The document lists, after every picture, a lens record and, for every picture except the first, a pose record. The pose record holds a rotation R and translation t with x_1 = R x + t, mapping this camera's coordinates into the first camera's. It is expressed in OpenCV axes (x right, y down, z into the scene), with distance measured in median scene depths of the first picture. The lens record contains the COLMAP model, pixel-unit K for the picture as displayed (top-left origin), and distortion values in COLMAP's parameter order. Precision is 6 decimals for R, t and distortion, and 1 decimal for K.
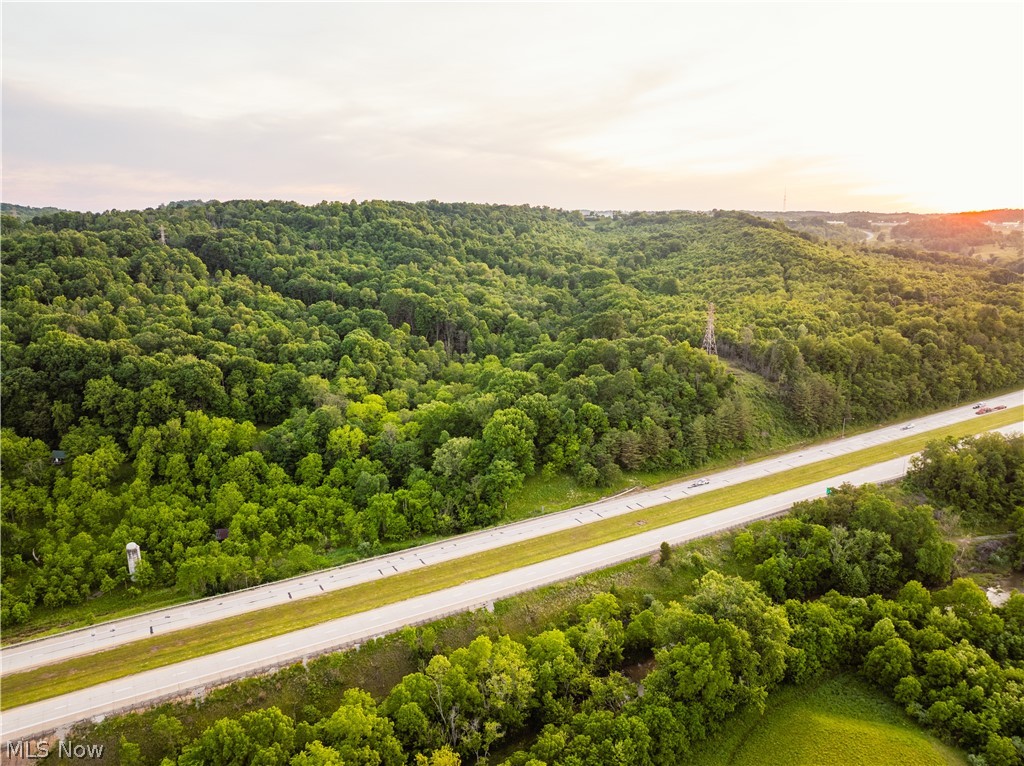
lens RADIAL K [[710.6, 0, 512.0], [0, 710.6, 383.0], [0, 0, 1]] dist [0.001328, 0.001808]
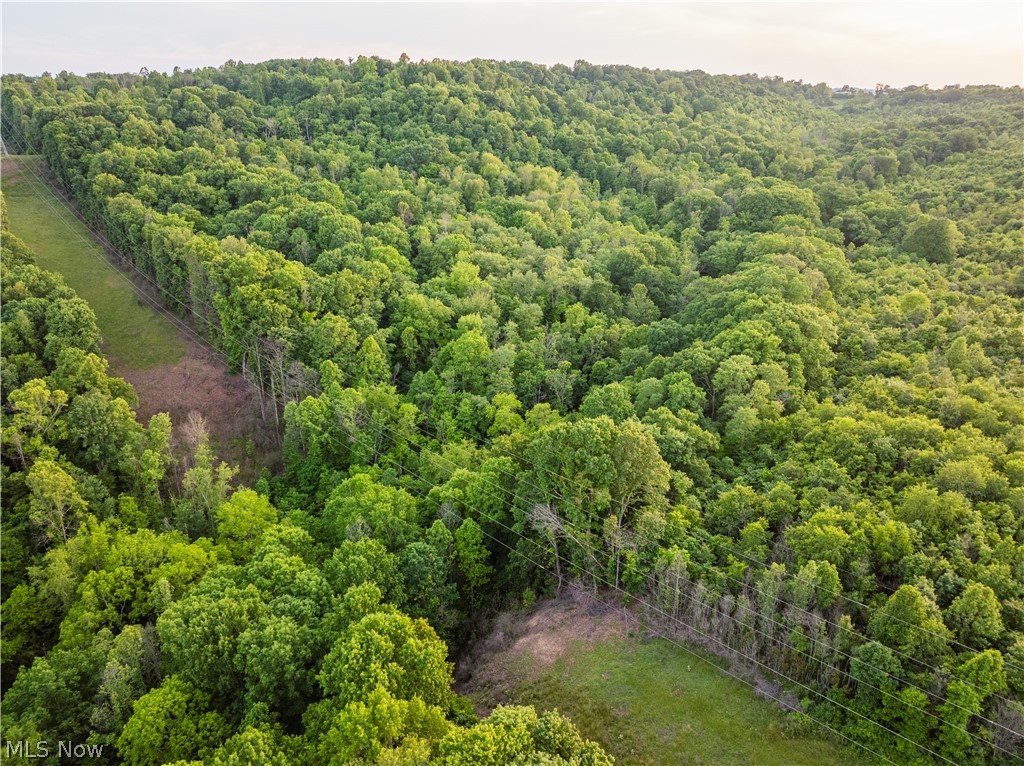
lens RADIAL K [[710.6, 0, 512.0], [0, 710.6, 383.0], [0, 0, 1]] dist [0.001328, 0.001808]
pose [[0.948389, 0.127317, -0.290428, 0.069270], [-0.080949, 0.982719, 0.166465, -0.061240], [0.306603, -0.134364, 0.942306, 0.294990]]
